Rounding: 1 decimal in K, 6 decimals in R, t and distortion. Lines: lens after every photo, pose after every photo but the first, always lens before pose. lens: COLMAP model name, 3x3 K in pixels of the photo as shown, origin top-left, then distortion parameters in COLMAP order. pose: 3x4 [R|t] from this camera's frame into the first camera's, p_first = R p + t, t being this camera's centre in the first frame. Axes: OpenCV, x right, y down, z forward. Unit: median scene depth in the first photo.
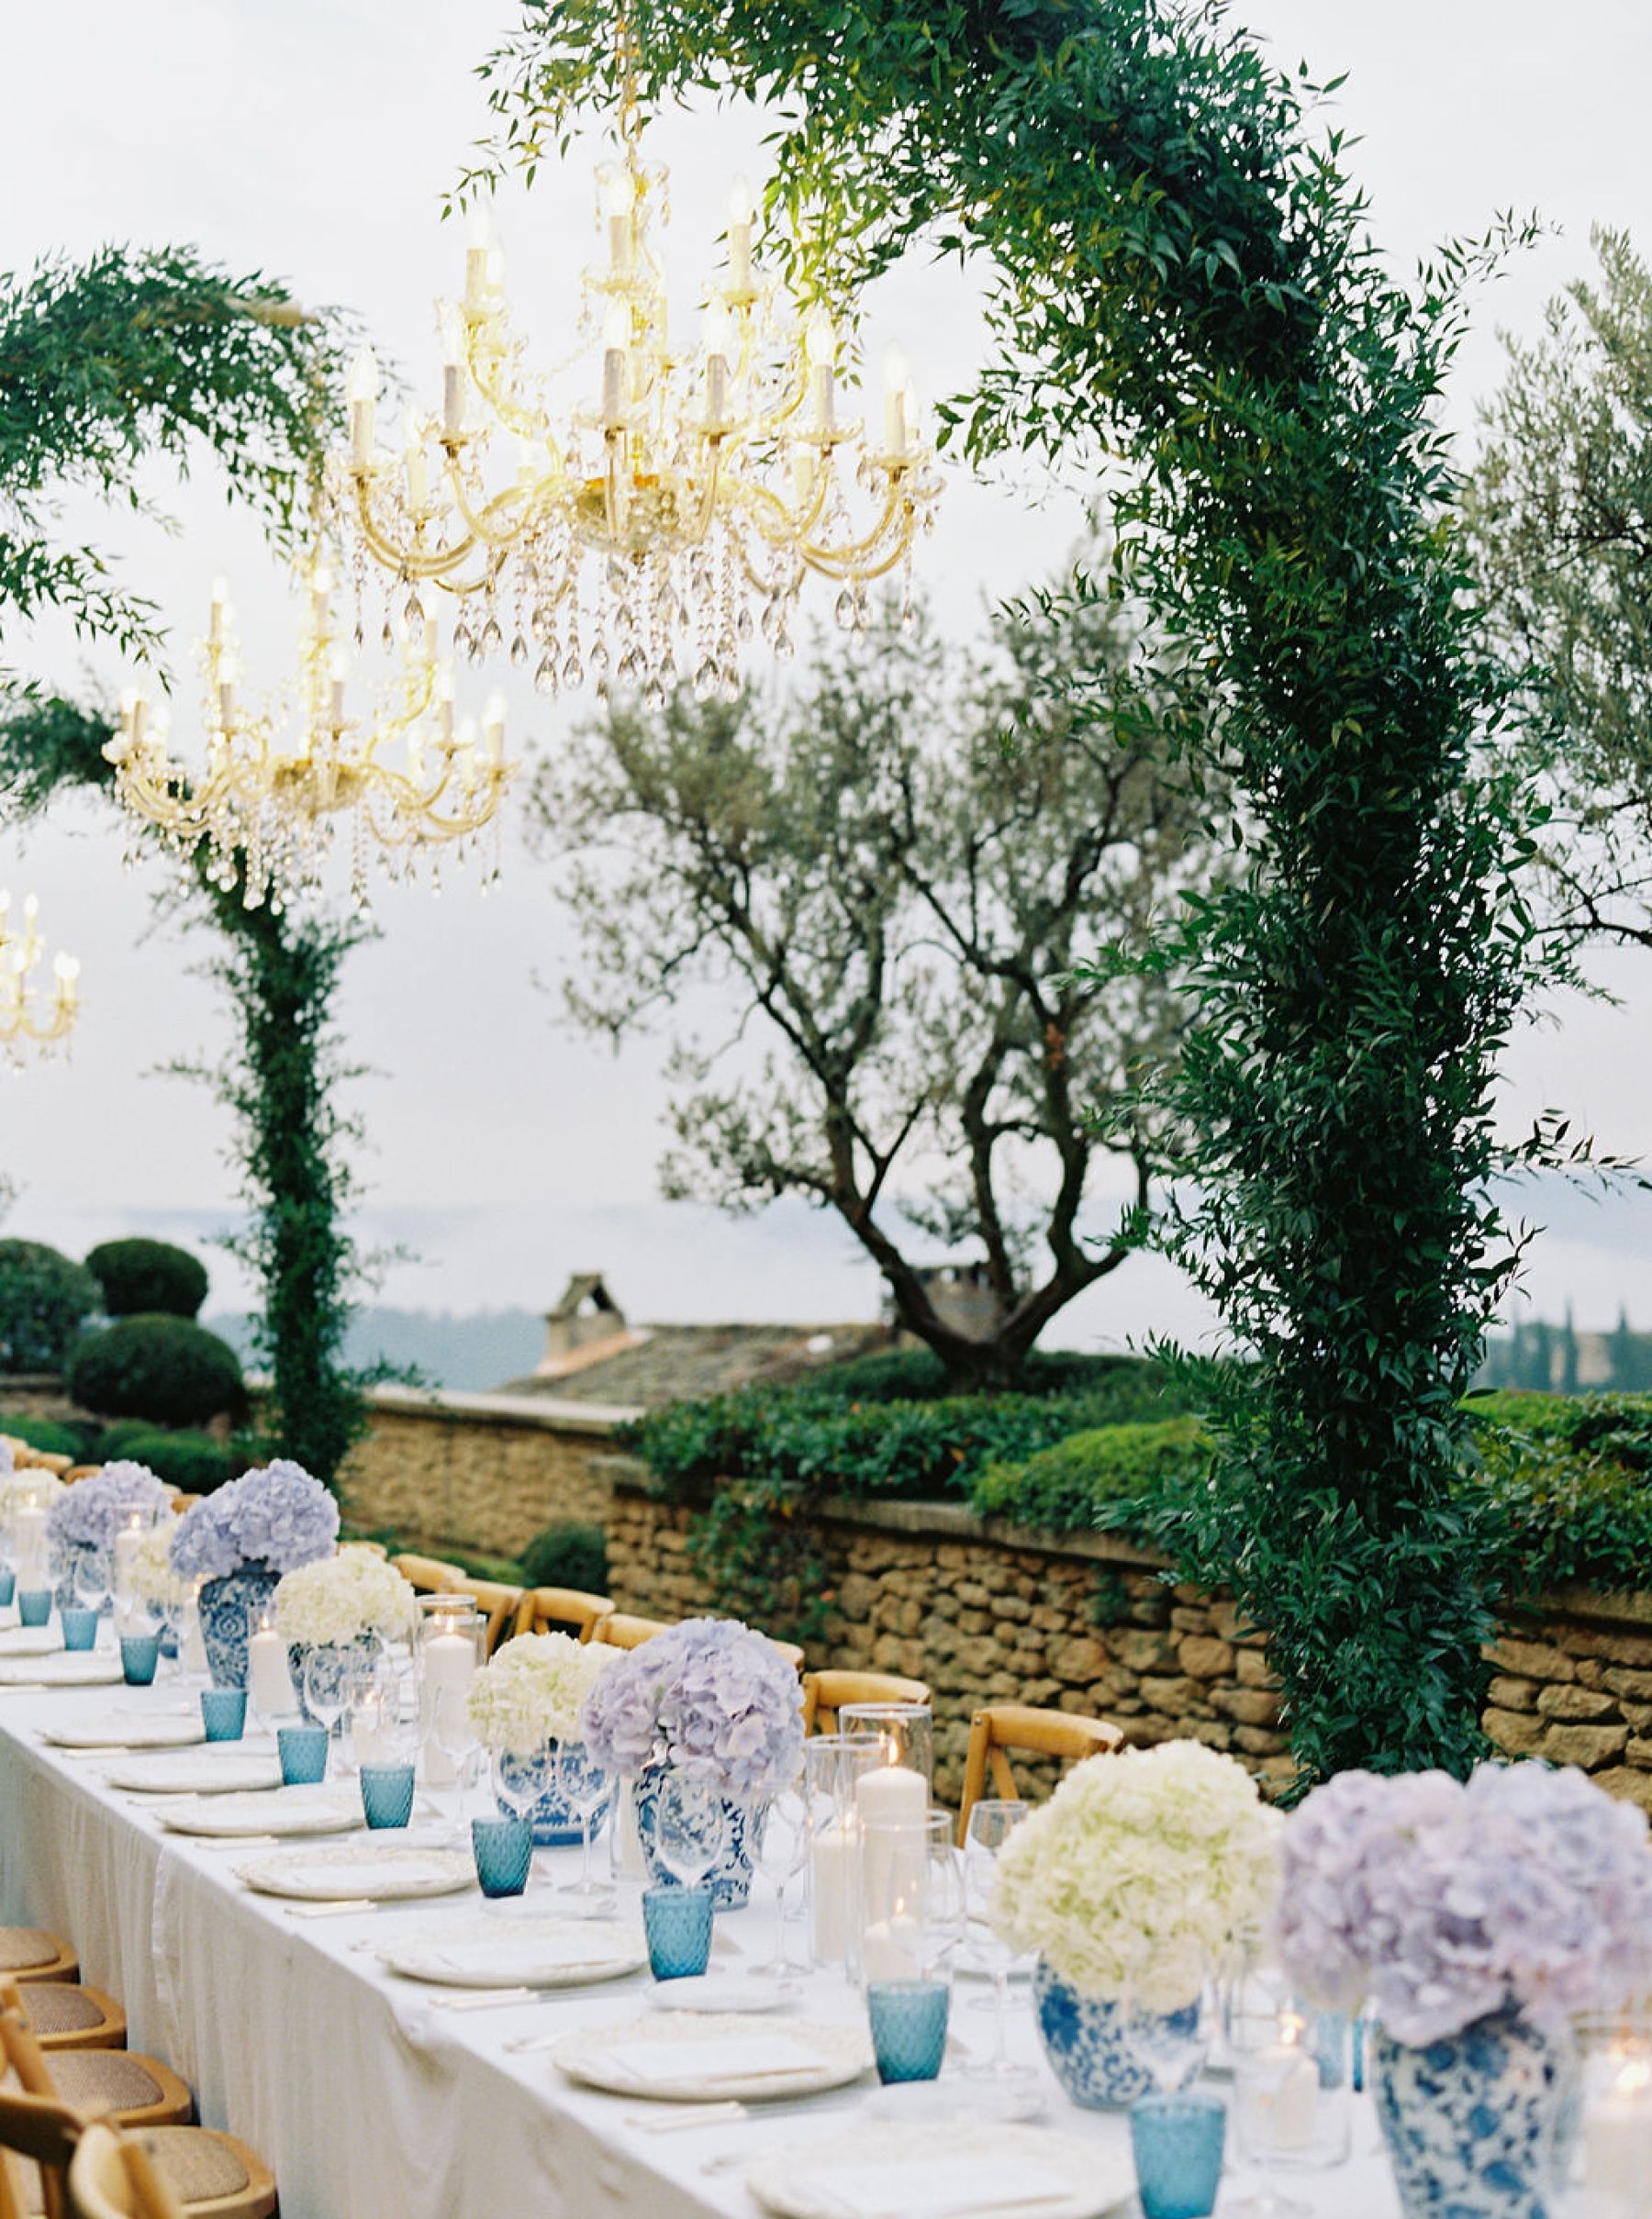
lens RADIAL K [[3364.7, 0, 826.0], [0, 3364.7, 1109.5], [0, 0, 1]] dist [-0.142242, 0.008996]
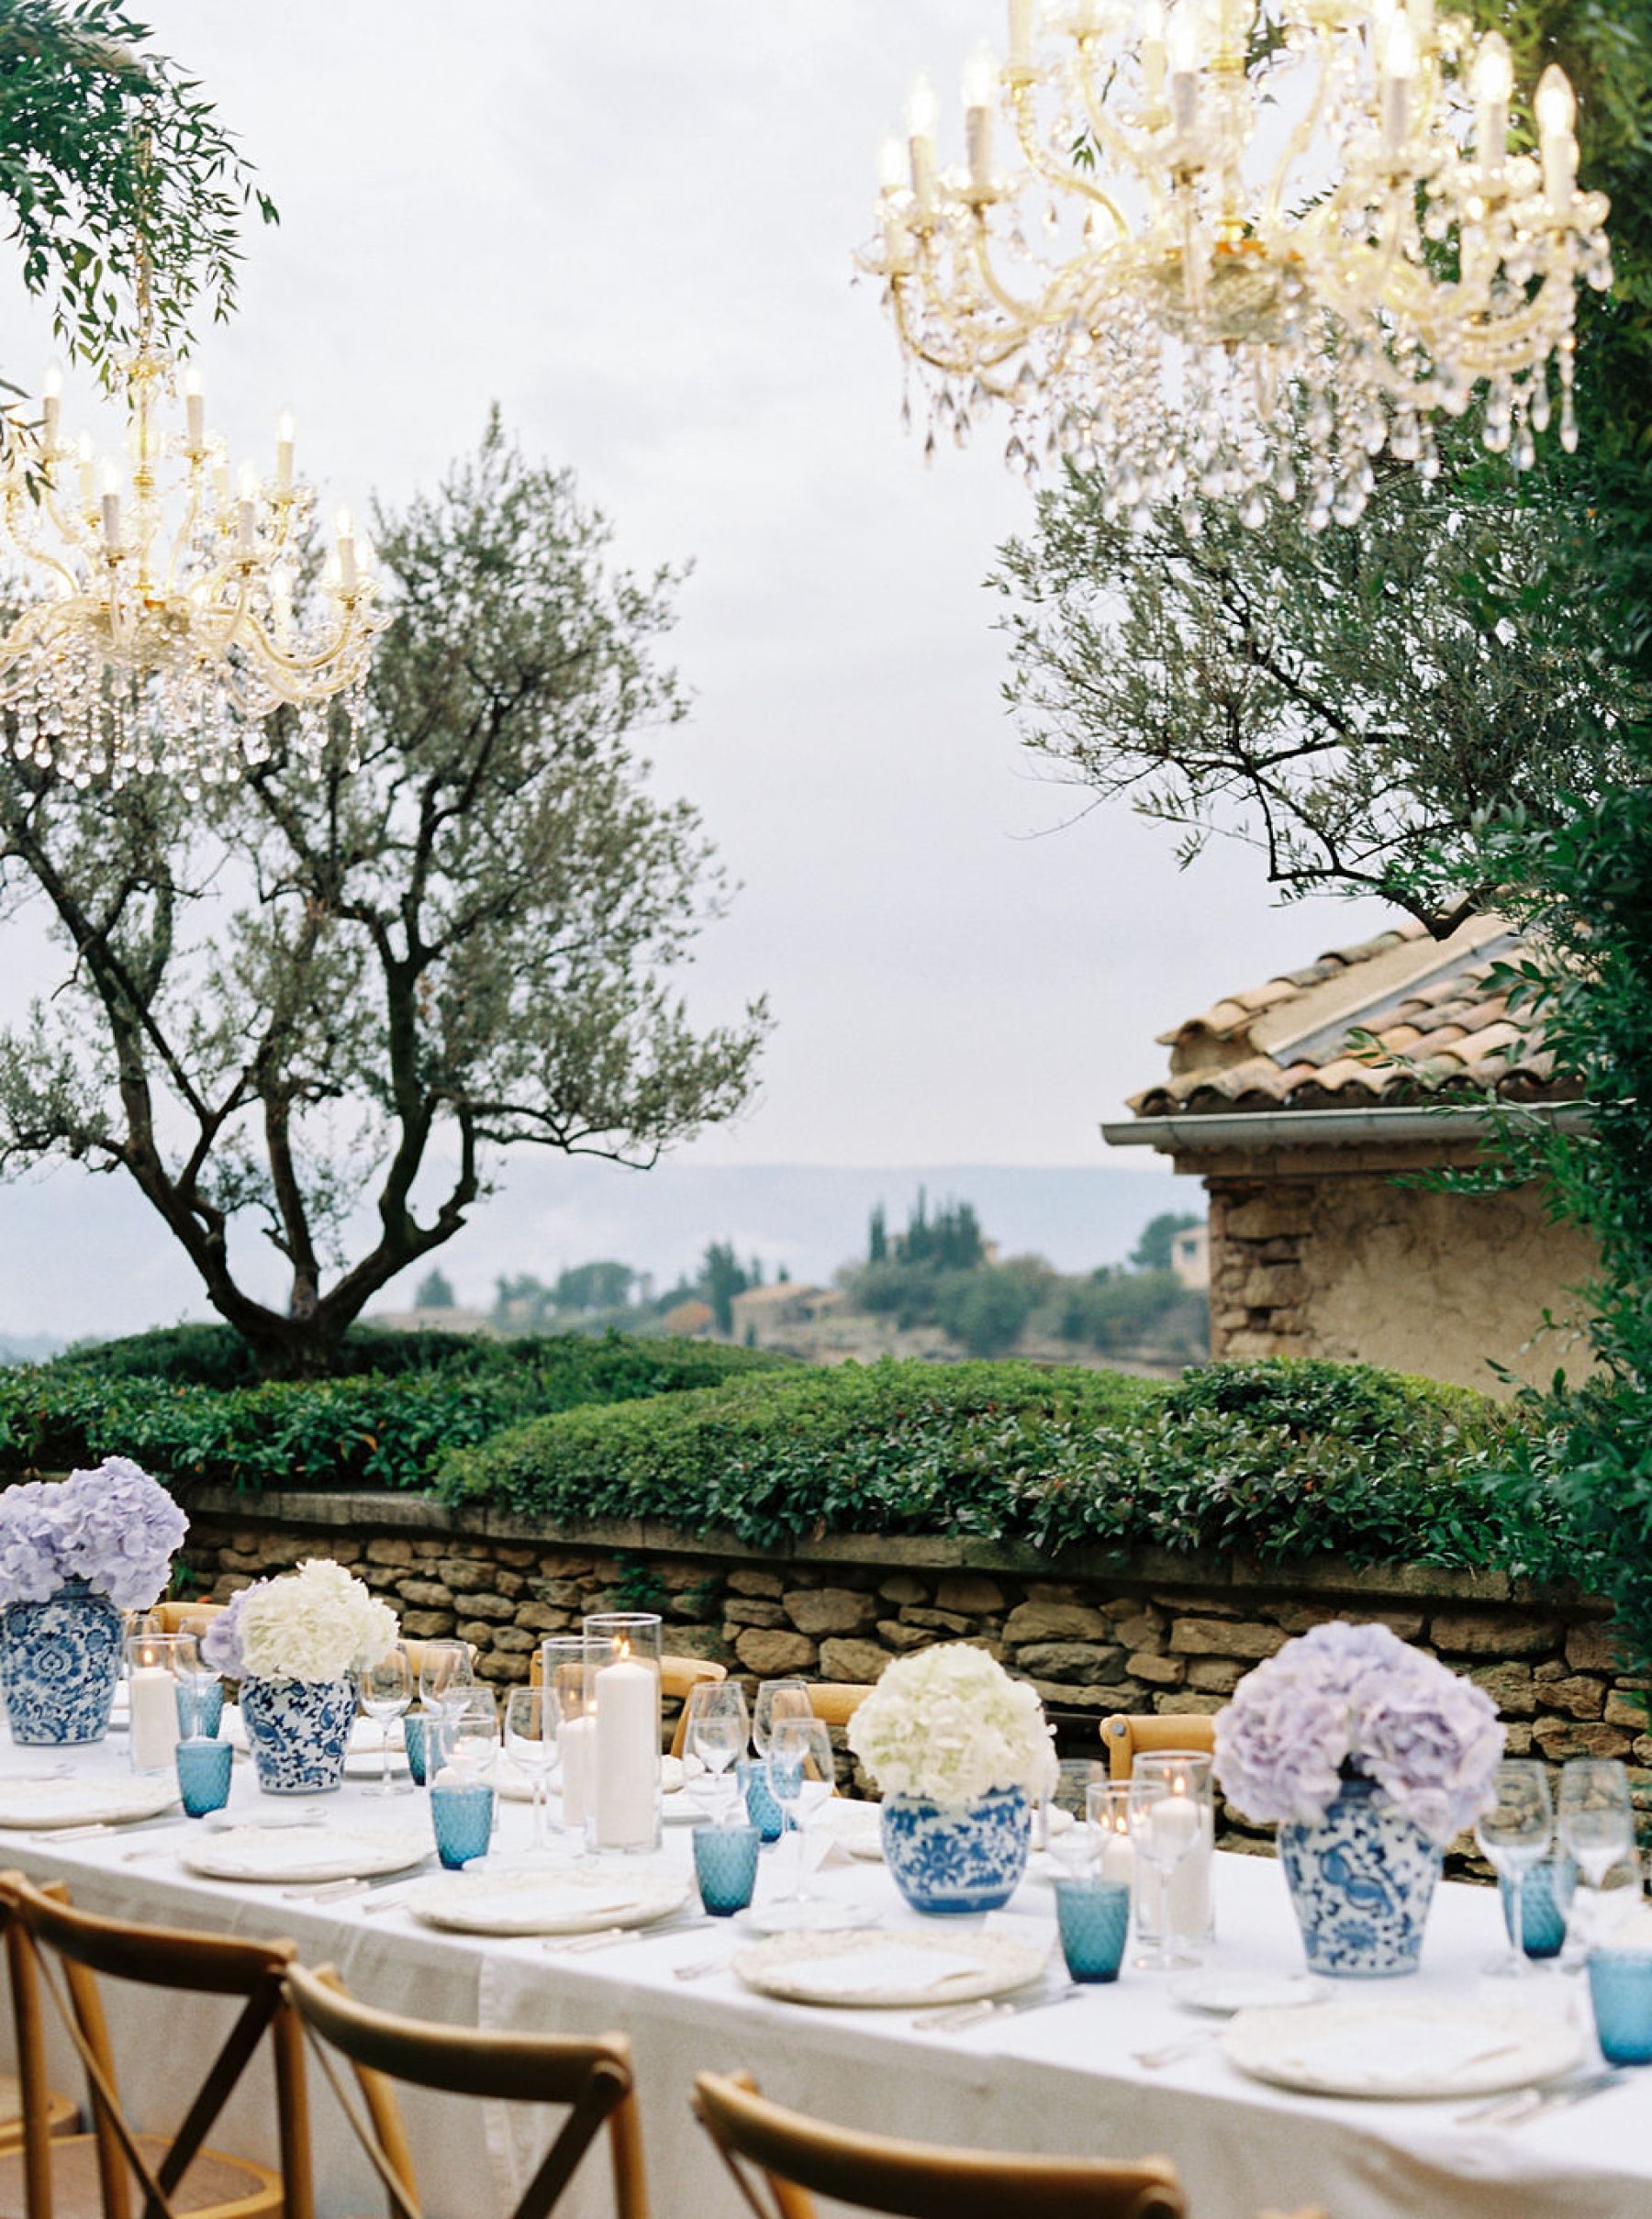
lens RADIAL K [[3364.7, 0, 826.0], [0, 3364.7, 1109.5], [0, 0, 1]] dist [-0.142242, 0.008996]
pose [[0.928742, 0.015078, 0.370419, -0.199538], [-0.016716, 0.999860, 0.001211, 0.010816], [-0.370348, -0.007316, 0.928864, 0.119376]]
